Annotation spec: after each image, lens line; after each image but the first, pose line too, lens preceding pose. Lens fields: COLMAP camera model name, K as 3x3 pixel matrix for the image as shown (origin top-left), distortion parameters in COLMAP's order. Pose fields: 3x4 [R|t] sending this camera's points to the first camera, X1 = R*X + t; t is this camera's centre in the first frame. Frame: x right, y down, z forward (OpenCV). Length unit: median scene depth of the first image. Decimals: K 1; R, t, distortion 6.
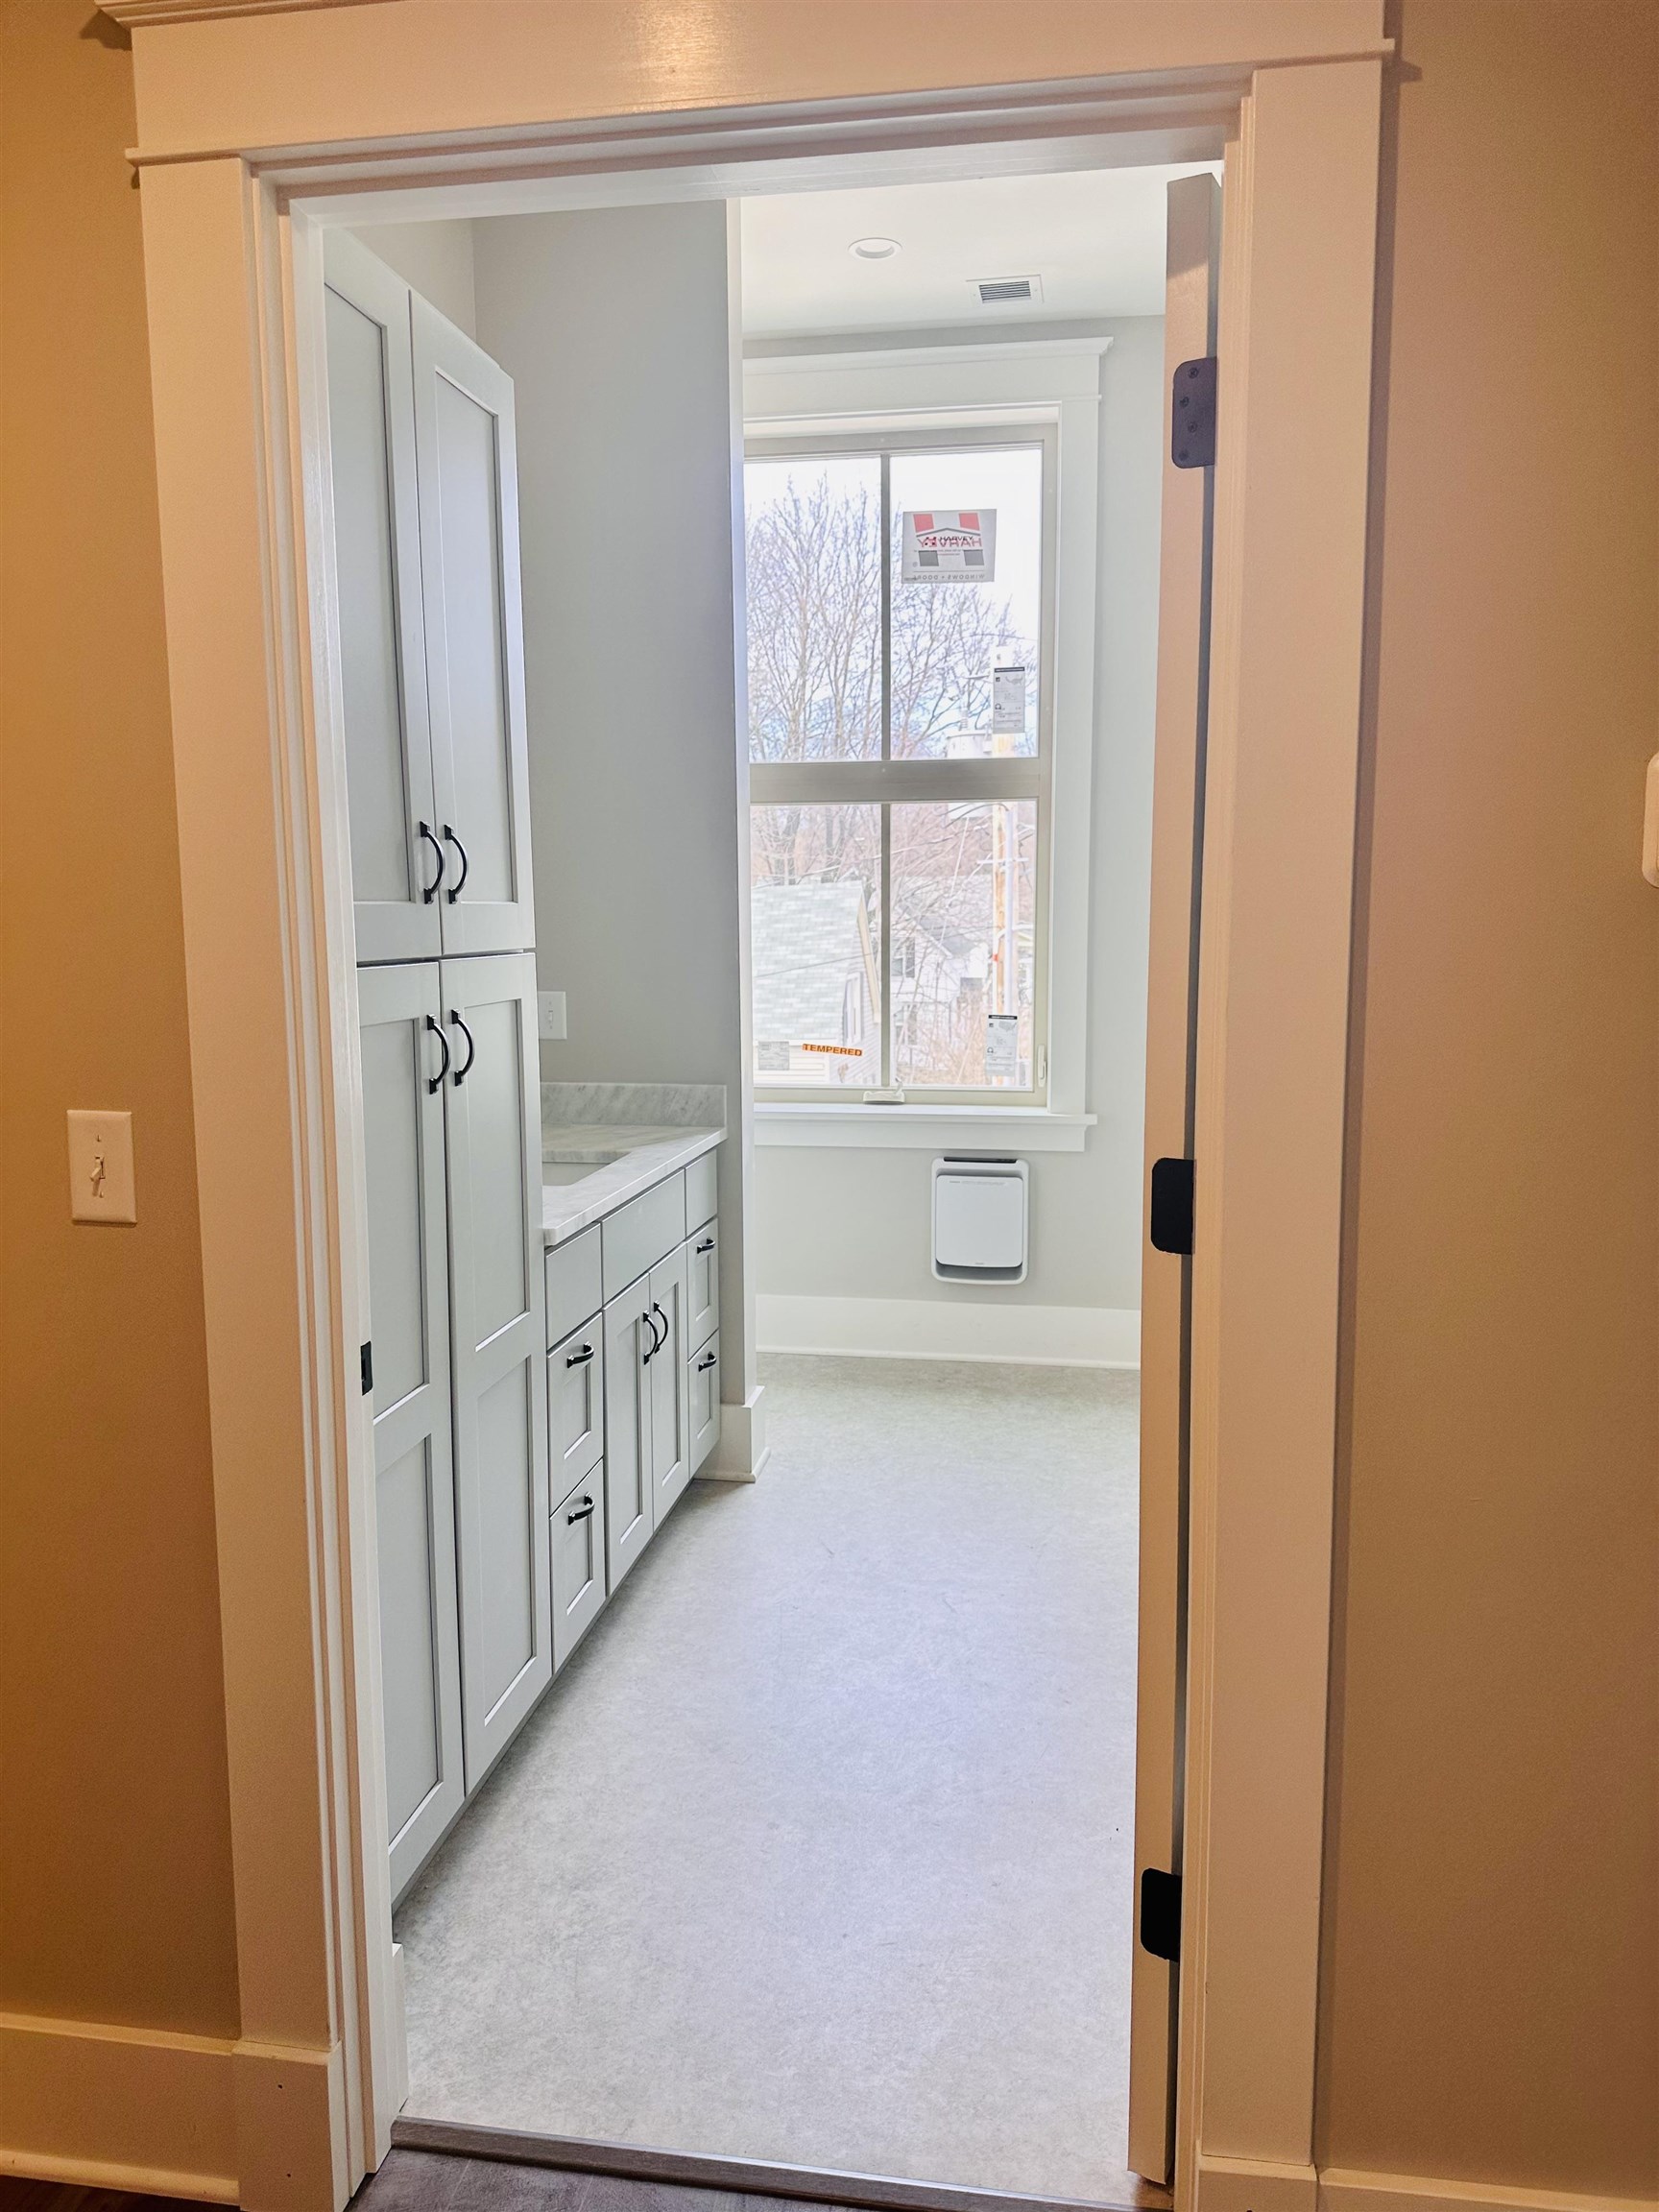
lens RADIAL K [[1557.0, 0, 841.2], [0, 1557.0, 1104.7], [0, 0, 1]] dist [0.046618, -0.053988]
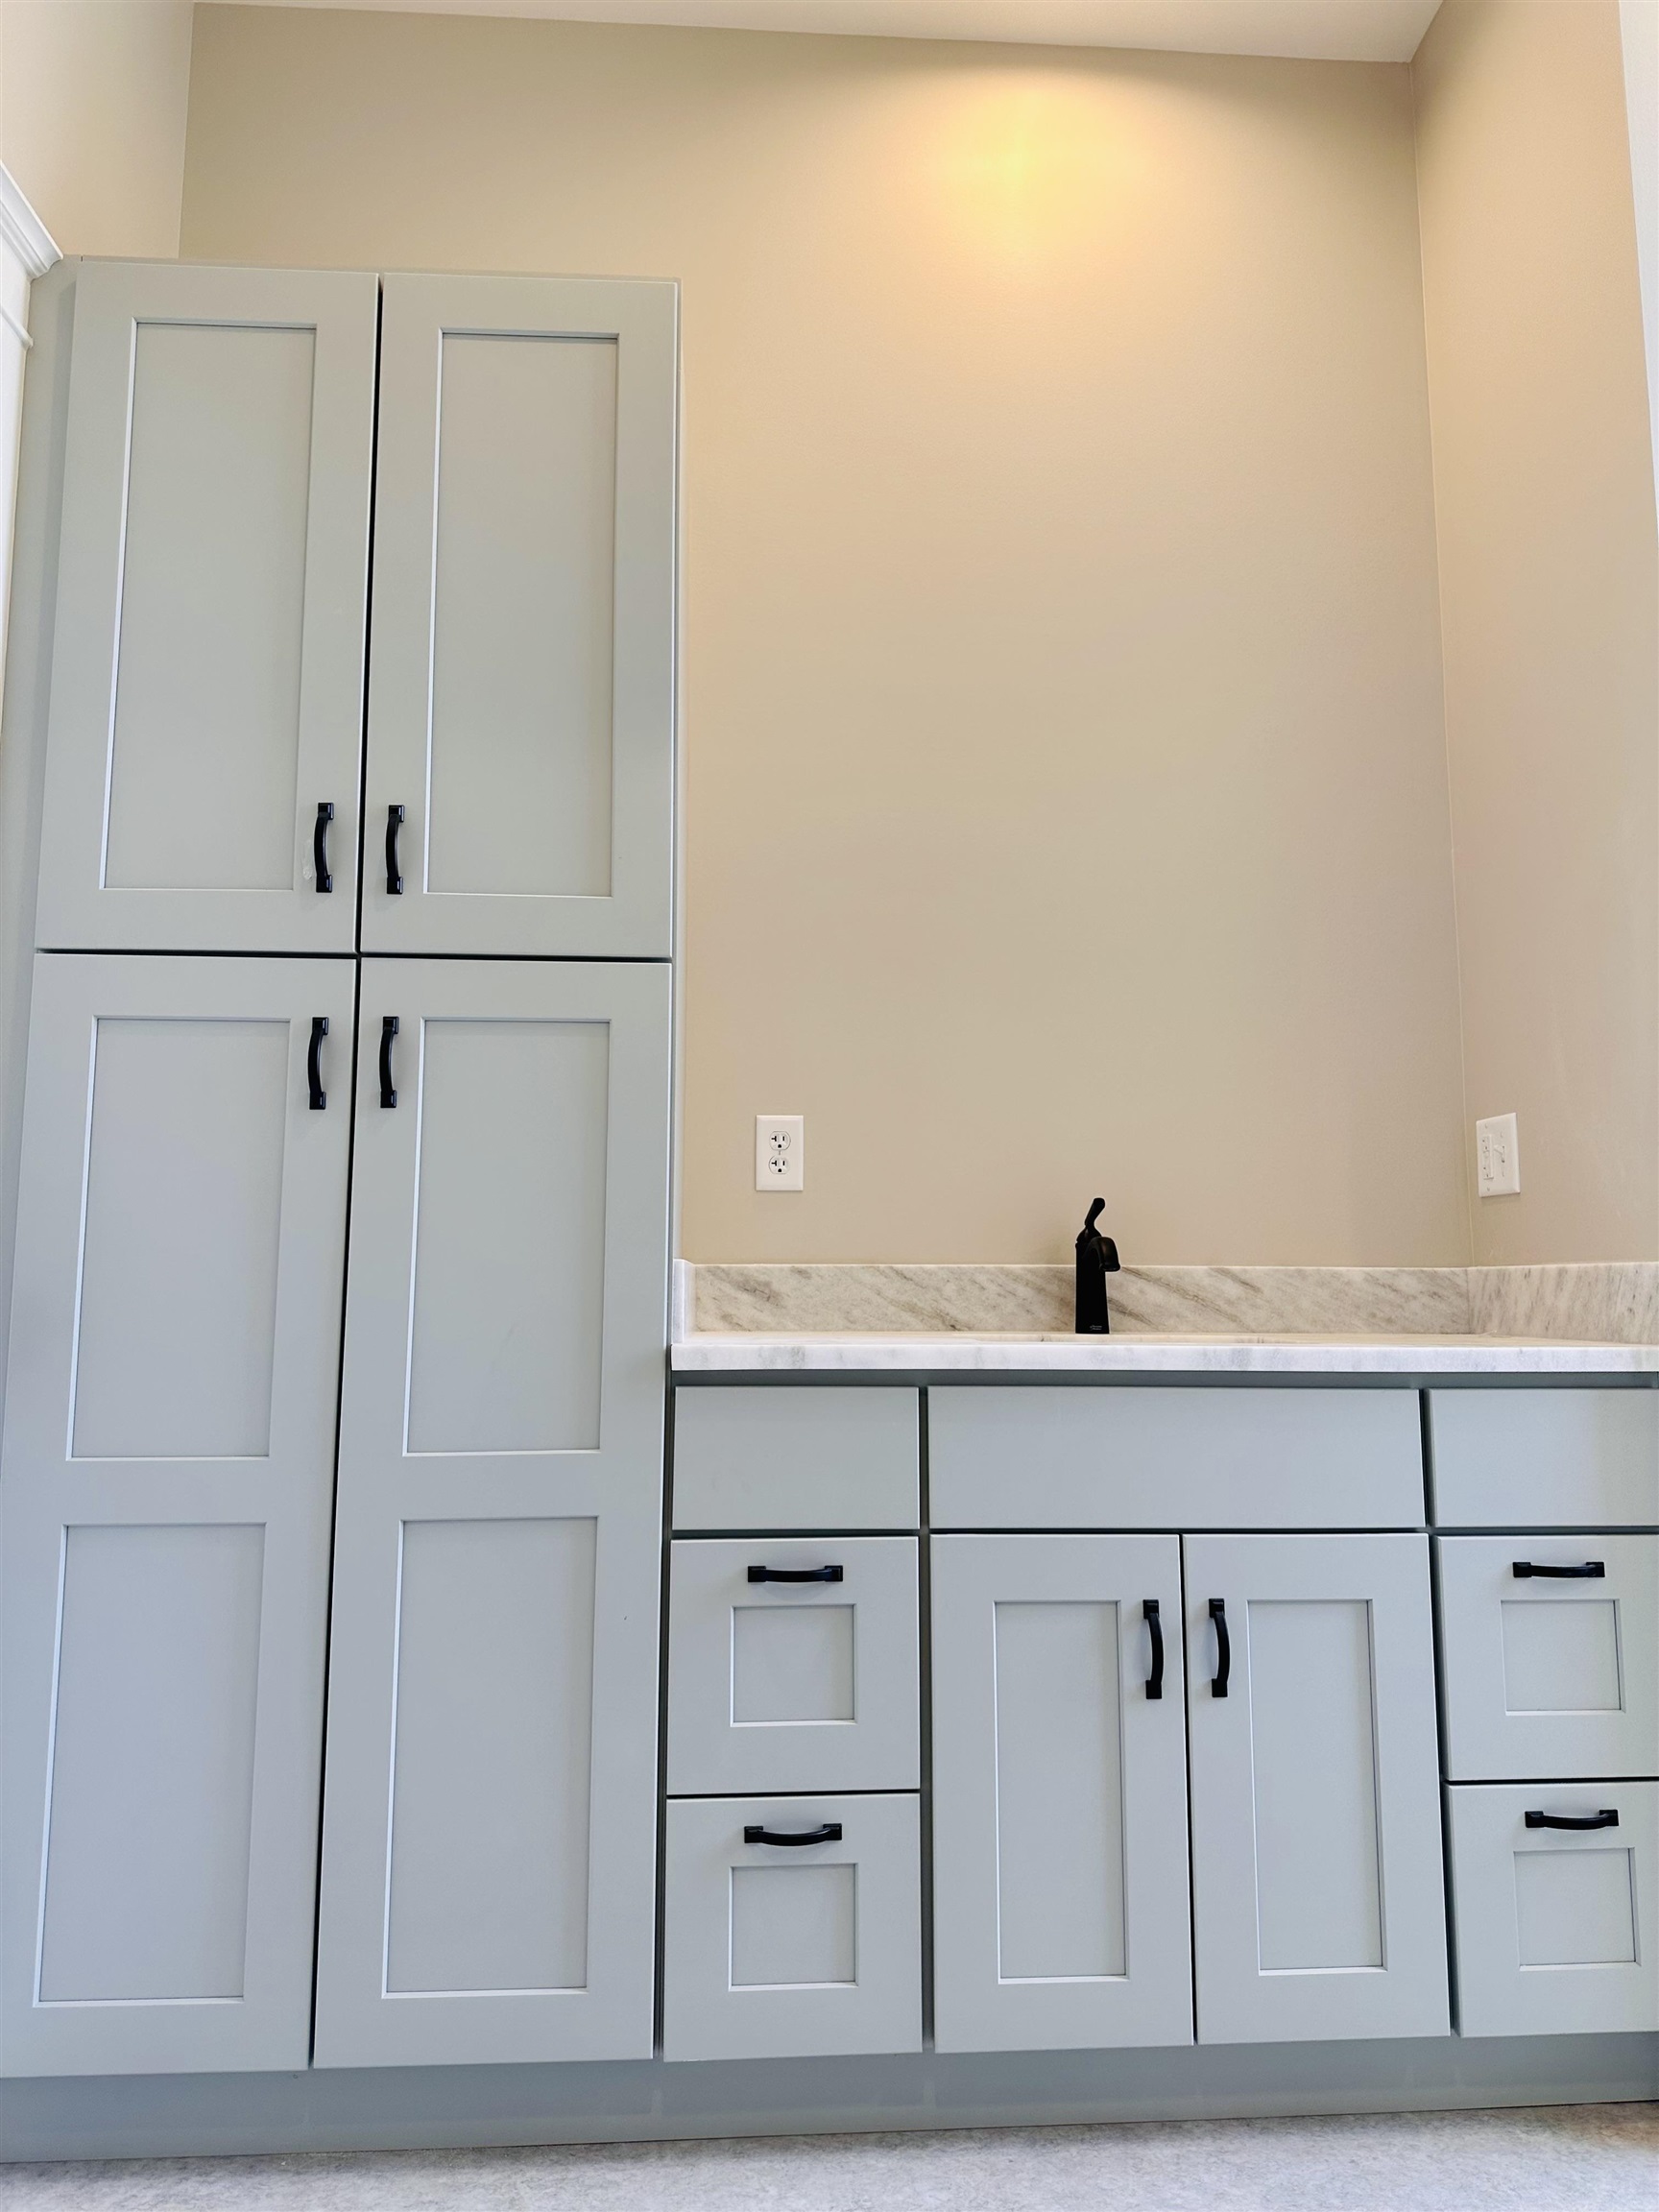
lens RADIAL K [[1557.0, 0, 829.2], [0, 1557.0, 1102.2], [0, 0, 1]] dist [0.046618, -0.053988]
pose [[0.231355, -0.102764, -0.967427, 0.349898], [-0.123951, 0.983188, -0.134080, 0.037729], [0.964941, 0.150934, 0.214728, 0.614366]]
